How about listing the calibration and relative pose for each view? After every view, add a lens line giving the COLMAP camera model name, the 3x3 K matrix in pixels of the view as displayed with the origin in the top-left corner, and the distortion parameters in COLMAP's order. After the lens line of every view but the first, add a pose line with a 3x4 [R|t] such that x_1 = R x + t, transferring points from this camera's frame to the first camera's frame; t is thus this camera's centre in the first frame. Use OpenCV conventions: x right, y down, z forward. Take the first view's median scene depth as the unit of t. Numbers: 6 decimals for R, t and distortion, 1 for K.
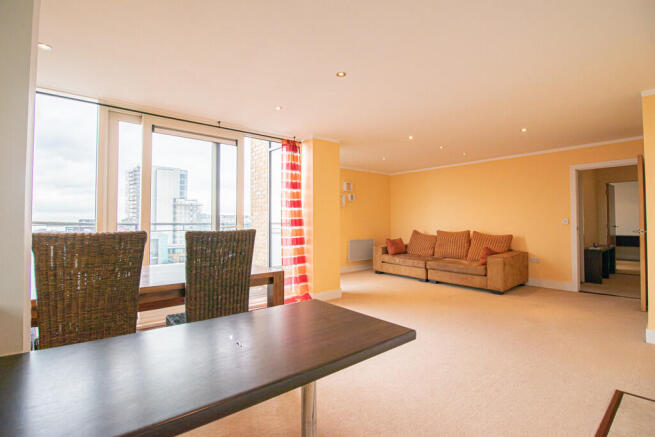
lens RADIAL K [[304.0, 0, 326.8], [0, 304.0, 212.9], [0, 0, 1]] dist [-0.003602, -0.010754]
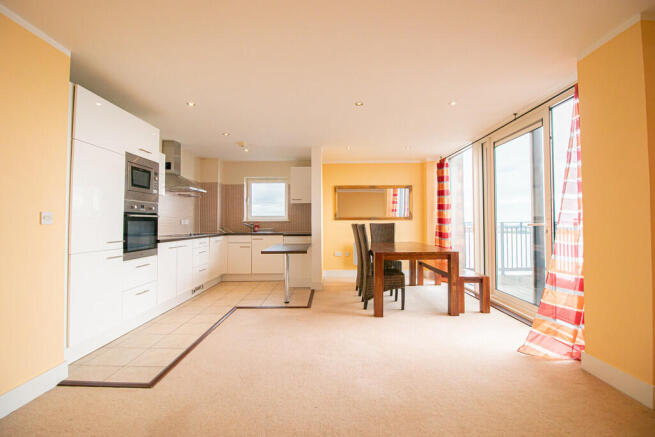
lens RADIAL K [[304.0, 0, 326.8], [0, 304.0, 212.9], [0, 0, 1]] dist [-0.003602, -0.010754]
pose [[-0.647553, -0.017006, -0.761831, 0.534116], [0.033770, 0.998128, -0.050985, 0.025309], [0.761272, -0.058743, -0.645767, 0.838905]]
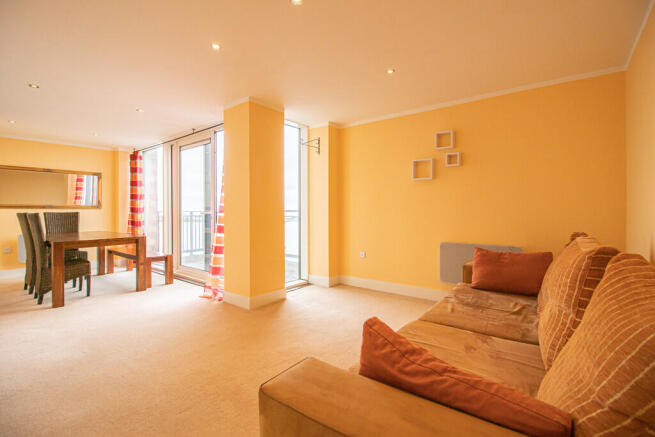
lens RADIAL K [[304.0, 0, 326.8], [0, 304.0, 212.9], [0, 0, 1]] dist [-0.003602, -0.010754]
pose [[0.200786, 0.010134, -0.979583, 0.710891], [0.036322, 0.999182, 0.017782, 0.029131], [0.978961, -0.039151, 0.200254, 0.933500]]
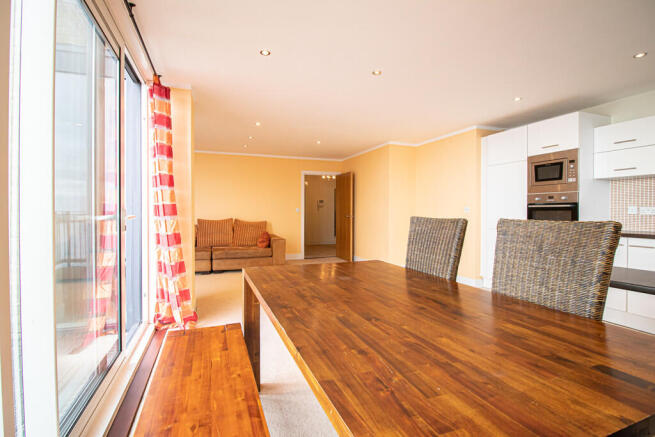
lens RADIAL K [[304.0, 0, 326.8], [0, 304.0, 212.9], [0, 0, 1]] dist [-0.003602, -0.010754]
pose [[0.333530, -0.002342, 0.942736, -0.502325], [-0.038089, 0.999147, 0.015958, 0.012206], [-0.941970, -0.041231, 0.333157, 0.403187]]
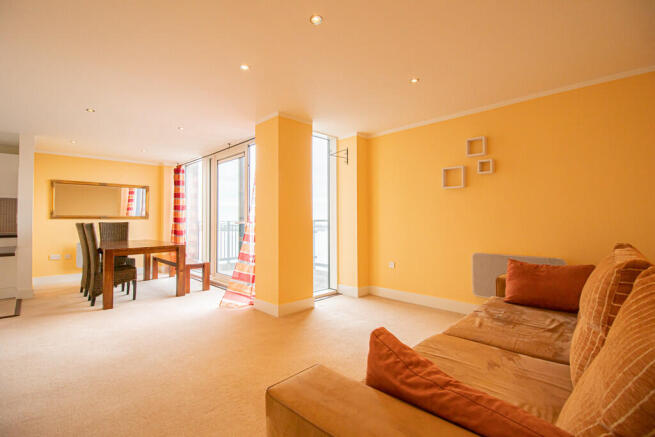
lens RADIAL K [[304.0, 0, 326.8], [0, 304.0, 212.9], [0, 0, 1]] dist [-0.003602, -0.010754]
pose [[0.084311, -0.020933, -0.996220, 0.721706], [0.039504, 0.999064, -0.017650, 0.028839], [0.995656, -0.037866, 0.085059, 0.952839]]
